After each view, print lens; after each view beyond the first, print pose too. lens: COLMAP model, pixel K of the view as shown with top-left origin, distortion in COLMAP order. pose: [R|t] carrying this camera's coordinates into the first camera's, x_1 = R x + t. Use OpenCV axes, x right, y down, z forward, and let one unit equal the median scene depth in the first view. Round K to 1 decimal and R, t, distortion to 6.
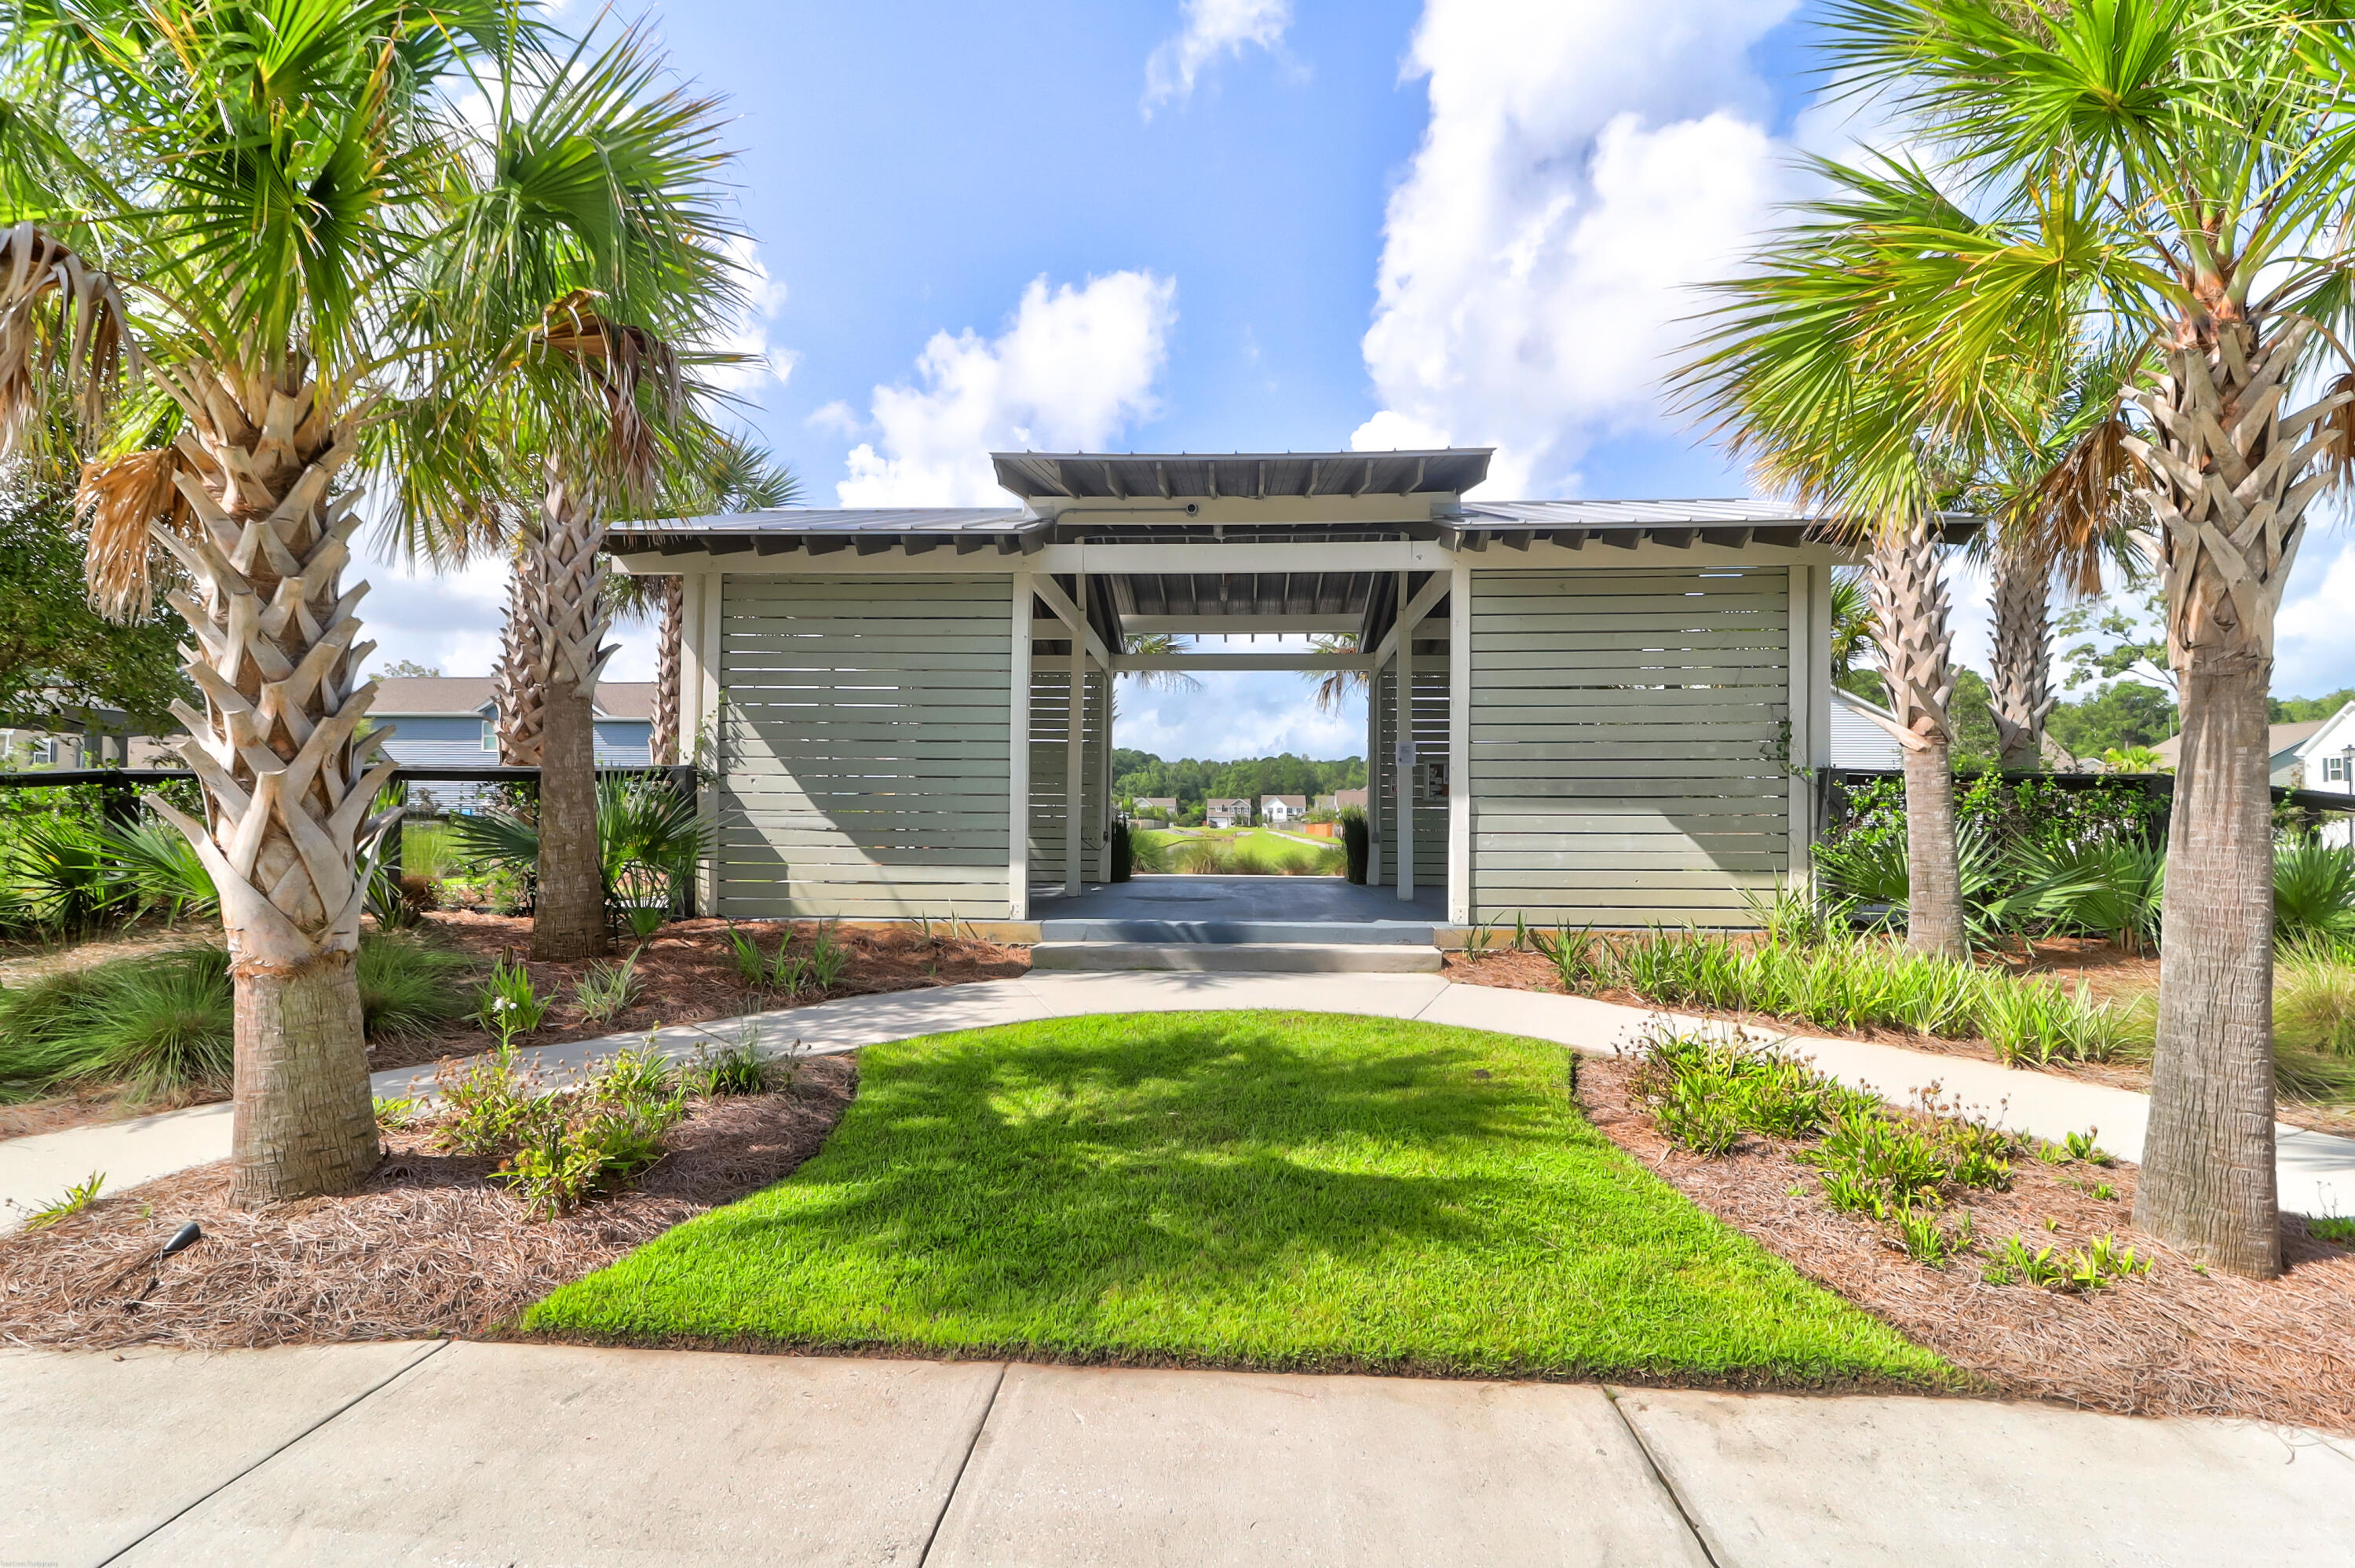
lens RADIAL K [[1082.9, 0, 1177.5], [0, 1082.9, 784.0], [0, 0, 1]] dist [-0.001783, -0.000146]
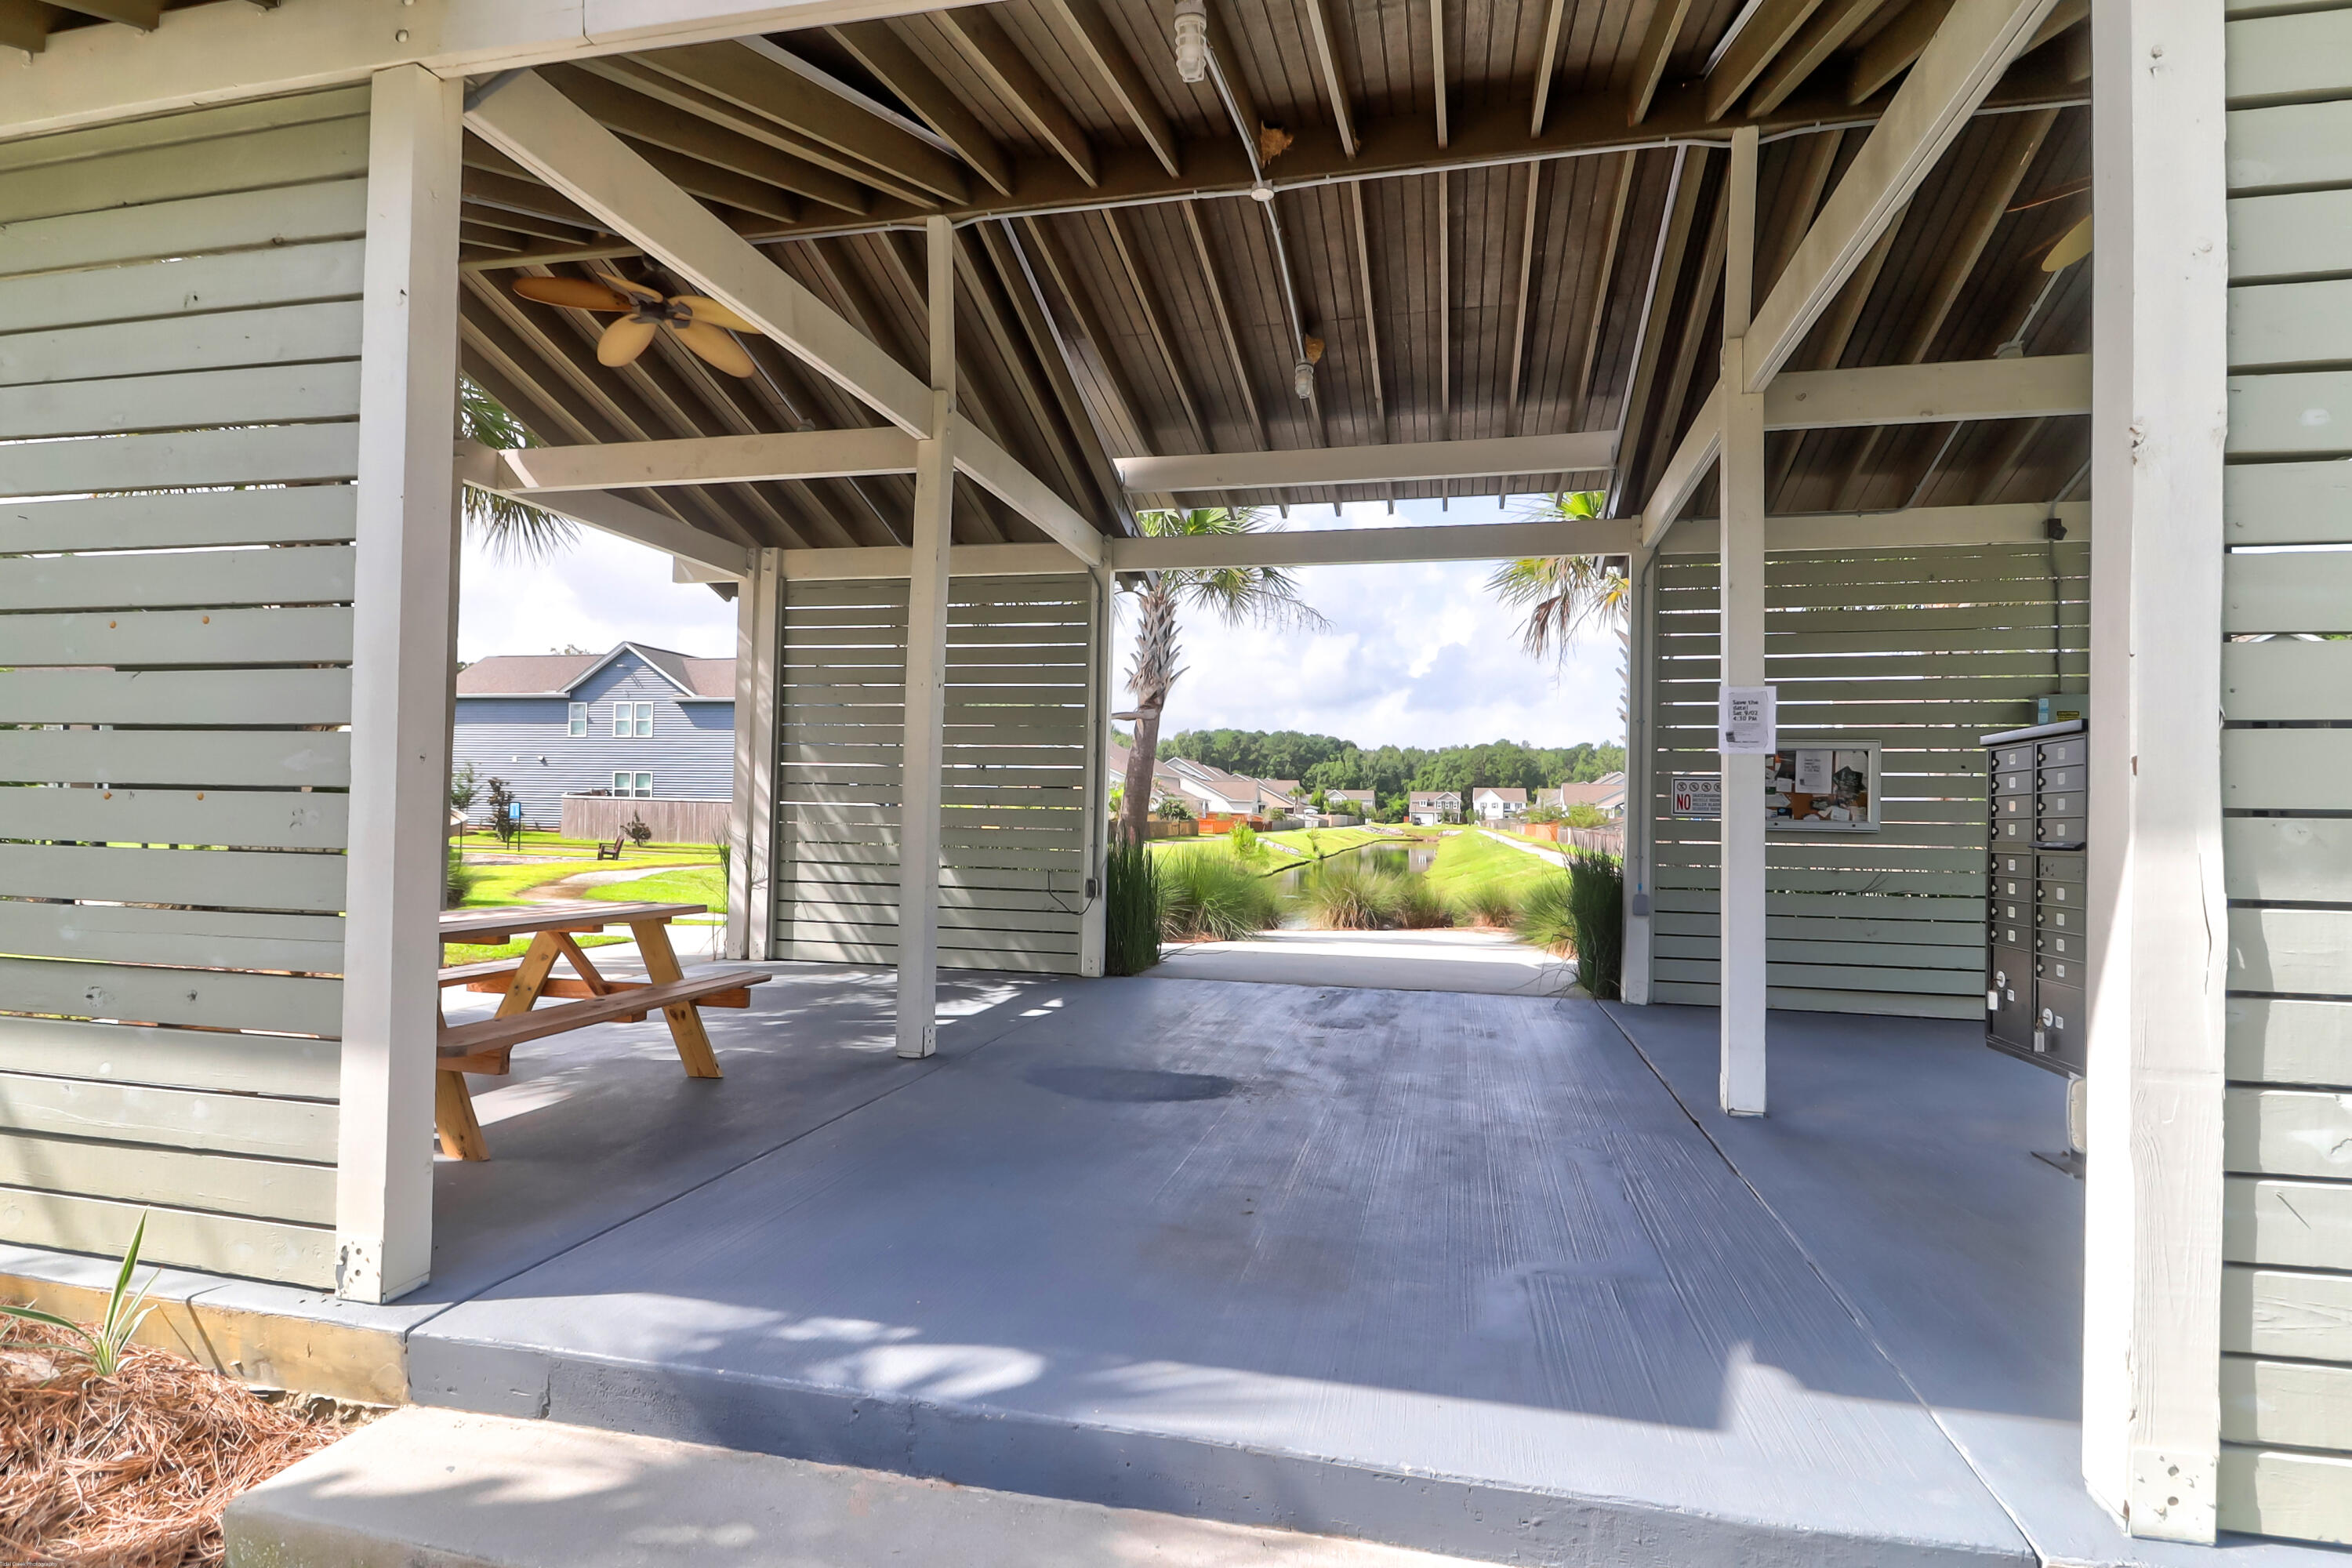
lens RADIAL K [[1141.6, 0, 1176.0], [0, 1141.6, 784.0], [0, 0, 1]] dist [0.000107, 0.000074]
pose [[0.983527, 0.006230, -0.180652, 0.008418], [-0.004519, 0.999941, 0.009883, -0.000903], [0.180703, -0.008904, 0.983497, 0.054567]]
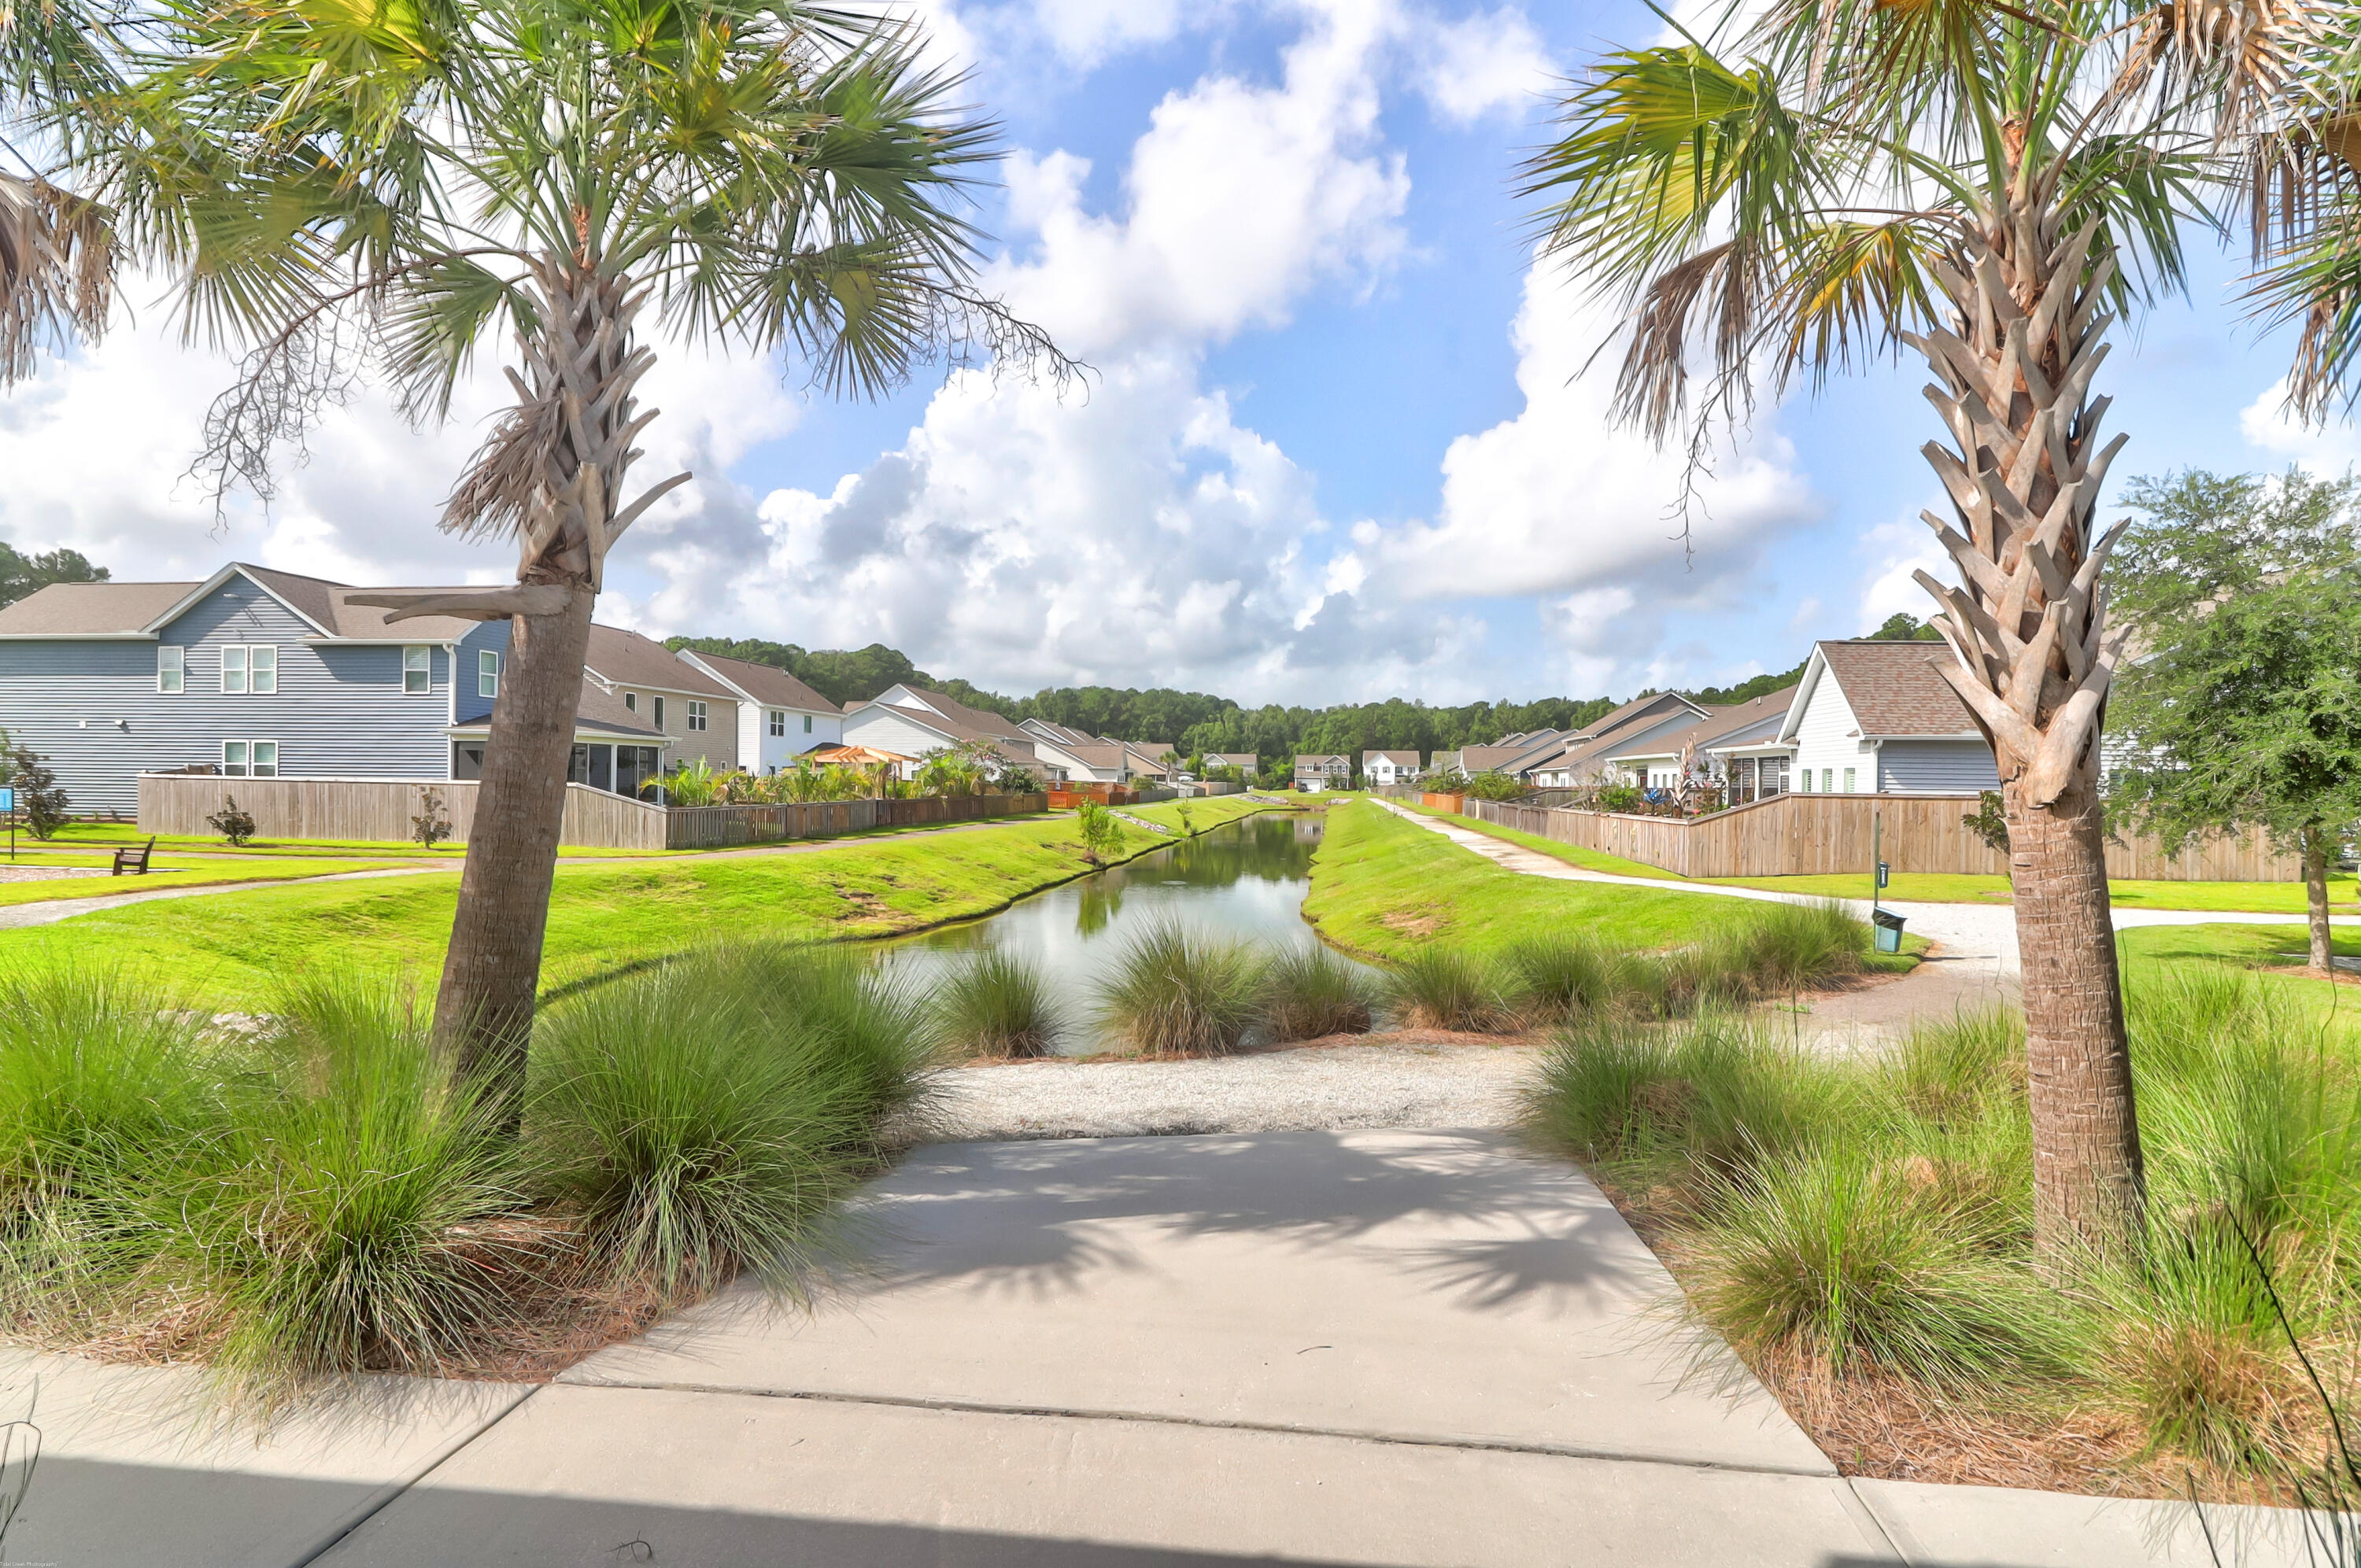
lens RADIAL K [[1197.4, 0, 1180.5], [0, 1197.4, 784.0], [0, 0, 1]] dist [-0.005717, -0.000353]
pose [[0.997177, 0.003423, -0.075013, 0.009734], [-0.000301, 0.999134, 0.041597, -0.001891], [0.075091, -0.041457, 0.996315, 0.112090]]
